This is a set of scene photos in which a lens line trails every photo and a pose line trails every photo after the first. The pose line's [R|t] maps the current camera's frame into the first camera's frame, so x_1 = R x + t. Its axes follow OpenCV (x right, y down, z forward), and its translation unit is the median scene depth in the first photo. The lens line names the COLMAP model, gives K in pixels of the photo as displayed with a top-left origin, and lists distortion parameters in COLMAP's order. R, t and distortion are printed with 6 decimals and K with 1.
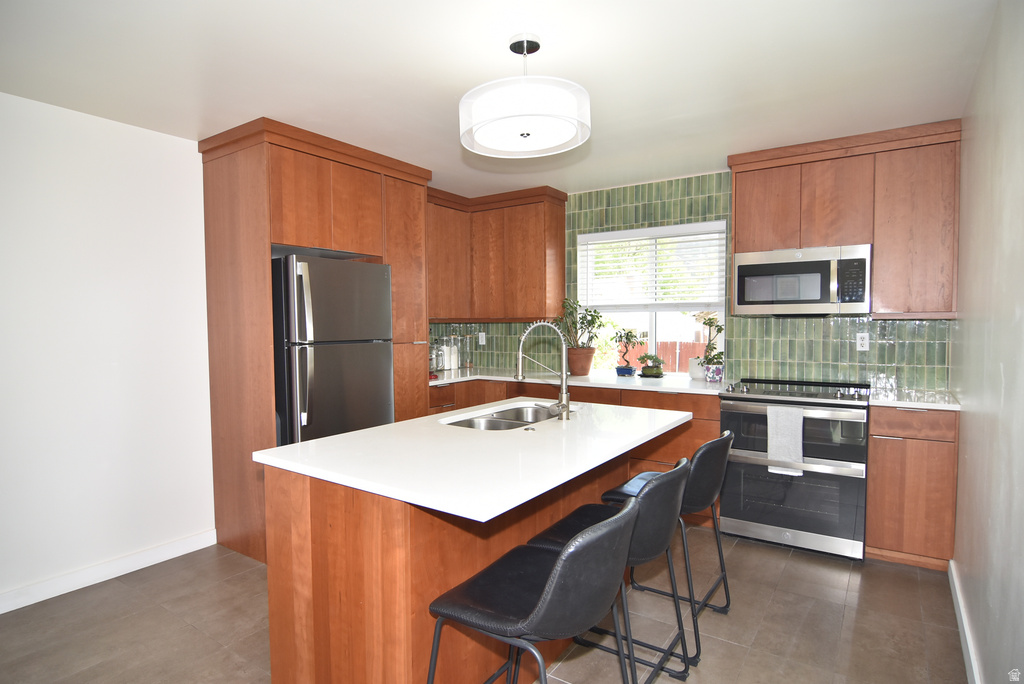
lens RADIAL K [[552.2, 0, 510.9], [0, 552.2, 346.3], [0, 0, 1]] dist [-0.008416, -0.009106]
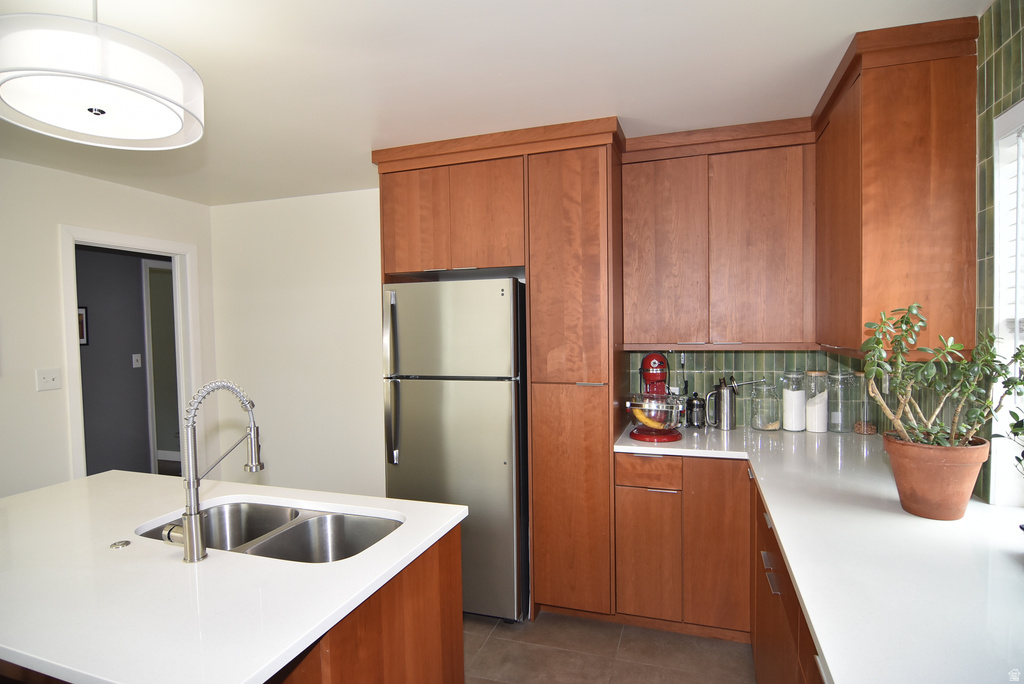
lens RADIAL K [[552.2, 0, 506.8], [0, 552.2, 347.0], [0, 0, 1]] dist [-0.008416, -0.009106]
pose [[0.260214, 0.035805, -0.964887, 0.451436], [-0.026161, 0.999207, 0.030023, -0.068859], [0.965196, 0.017429, 0.260944, 0.725075]]
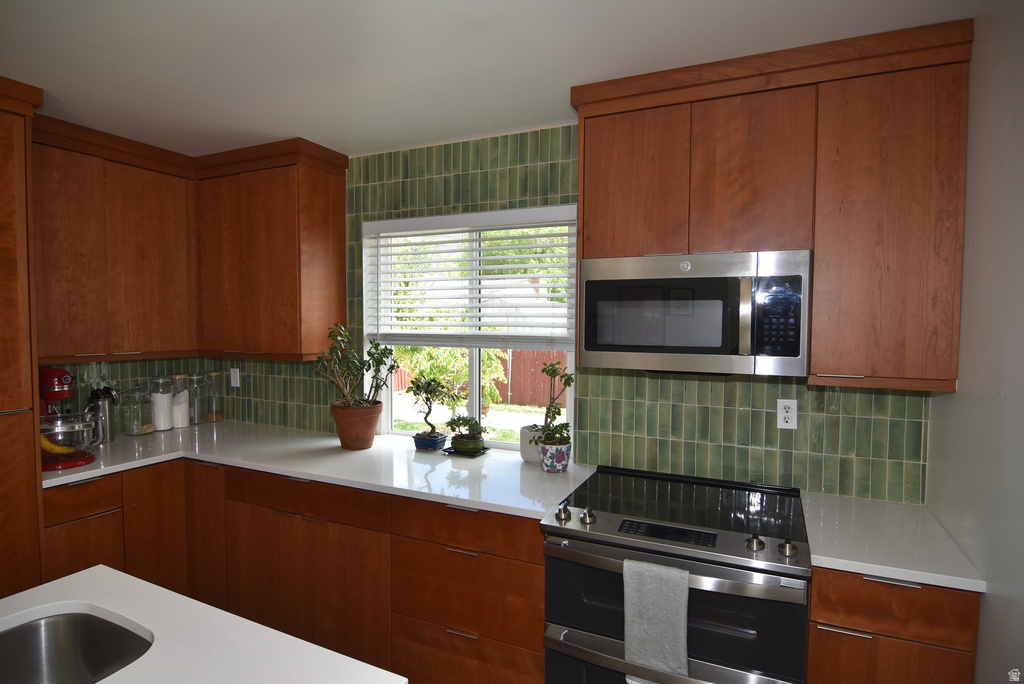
lens RADIAL K [[552.2, 0, 512.3], [0, 552.2, 346.6], [0, 0, 1]] dist [-0.008416, -0.009106]
pose [[0.987722, 0.004837, 0.156144, 0.227881], [-0.005550, 0.999976, 0.004131, -0.073865], [-0.156120, -0.004947, 0.987726, 0.412679]]
